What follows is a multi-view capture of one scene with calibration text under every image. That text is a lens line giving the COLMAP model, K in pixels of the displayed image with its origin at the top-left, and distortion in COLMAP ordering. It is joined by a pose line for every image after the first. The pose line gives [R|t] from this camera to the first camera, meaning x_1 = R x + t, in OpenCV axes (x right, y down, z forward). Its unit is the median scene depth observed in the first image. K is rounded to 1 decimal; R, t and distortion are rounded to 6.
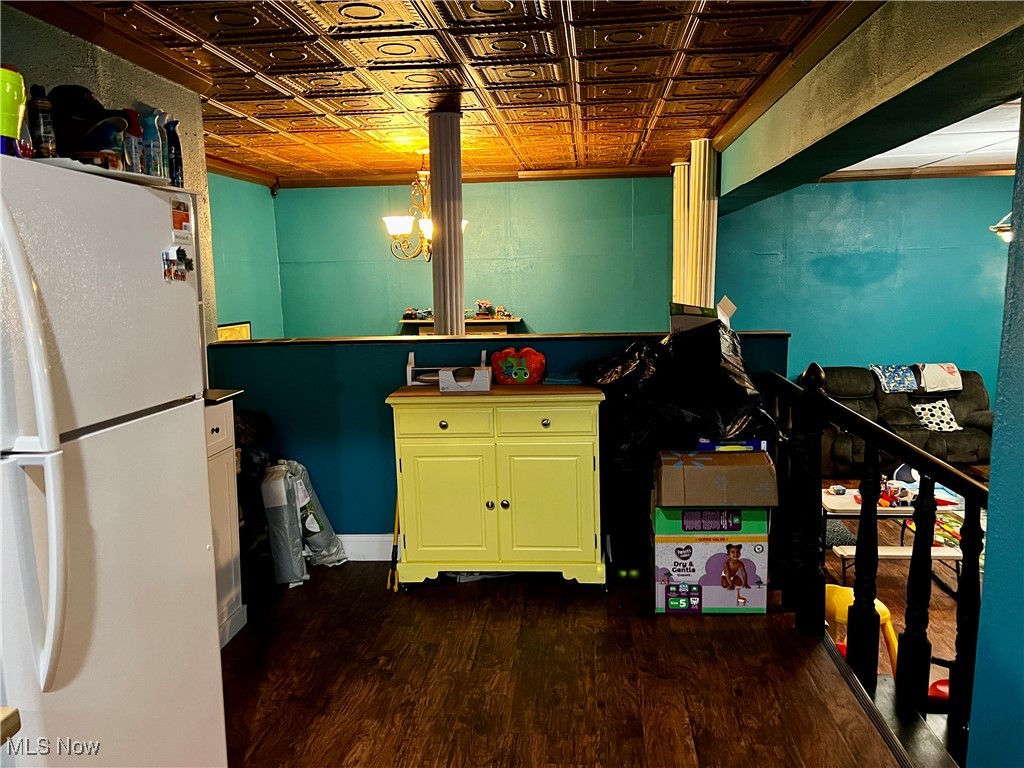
lens RADIAL K [[762.0, 0, 517.9], [0, 762.0, 392.3], [0, 0, 1]] dist [0.047676, -0.045871]
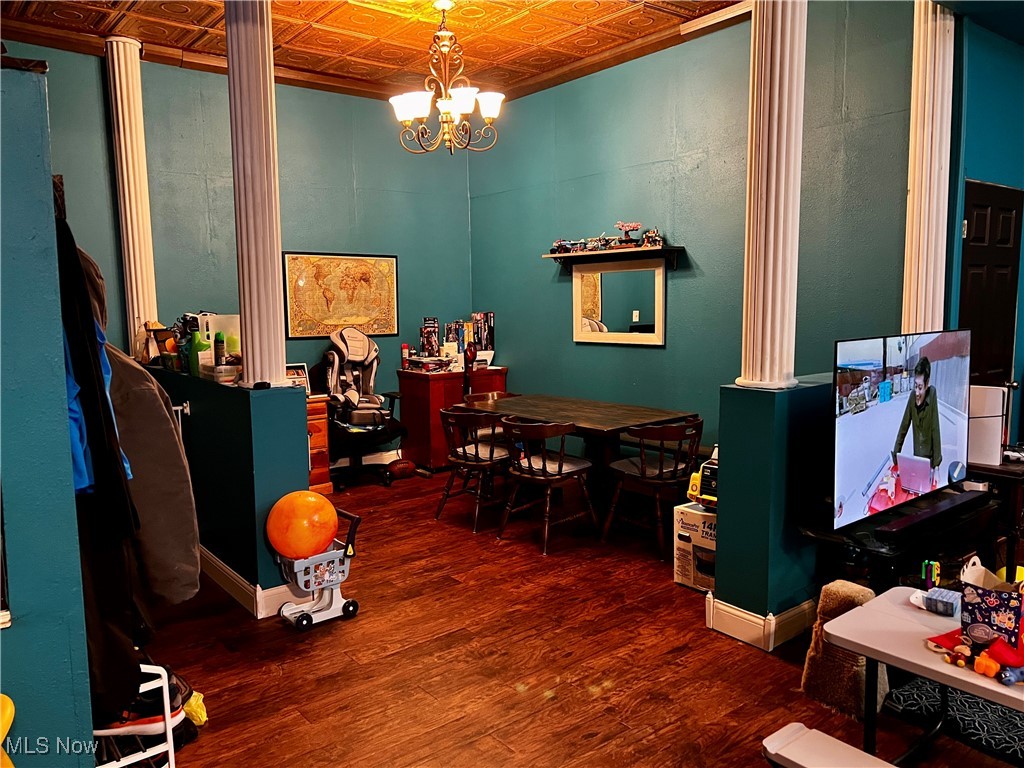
lens RADIAL K [[762.0, 0, 507.8], [0, 762.0, 384.5], [0, 0, 1]] dist [0.047676, -0.045871]
pose [[0.691098, 0.094009, -0.716621, 0.362270], [-0.112646, 0.993399, 0.021683, 0.024334], [0.713929, 0.065740, 0.697125, 0.389193]]
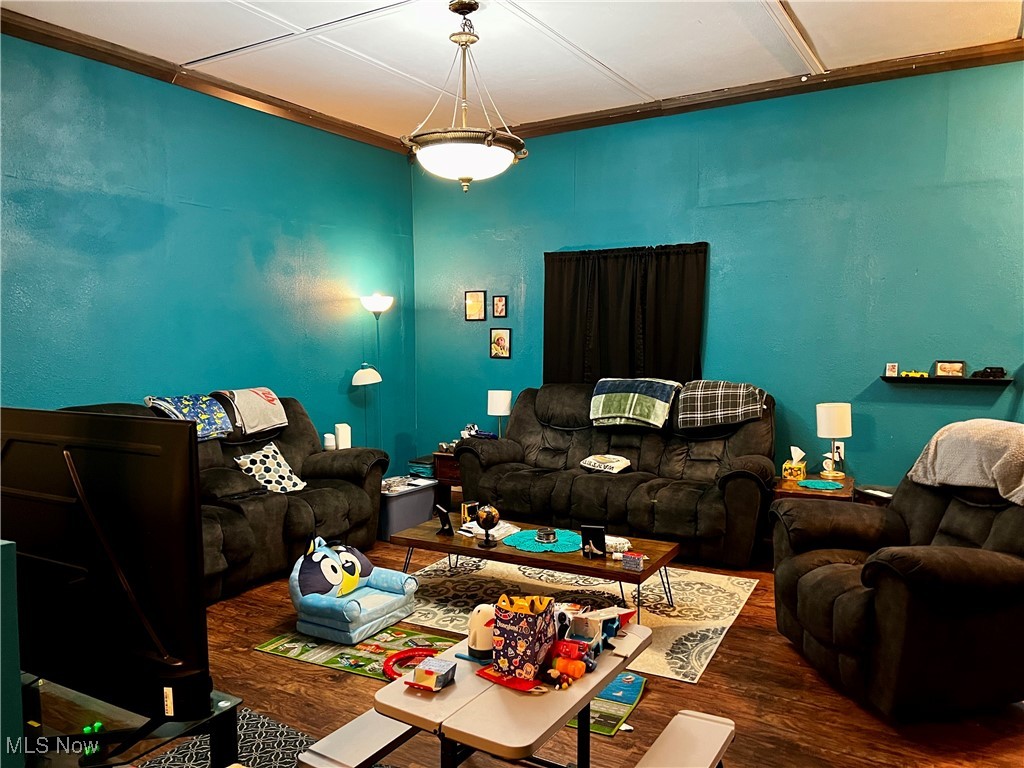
lens RADIAL K [[762.0, 0, 518.2], [0, 762.0, 389.6], [0, 0, 1]] dist [0.047676, -0.045871]
pose [[0.426214, -0.042229, 0.903636, 0.076318], [0.135841, 0.990571, -0.017780, 0.004541], [-0.894365, 0.130329, 0.427932, 0.546672]]
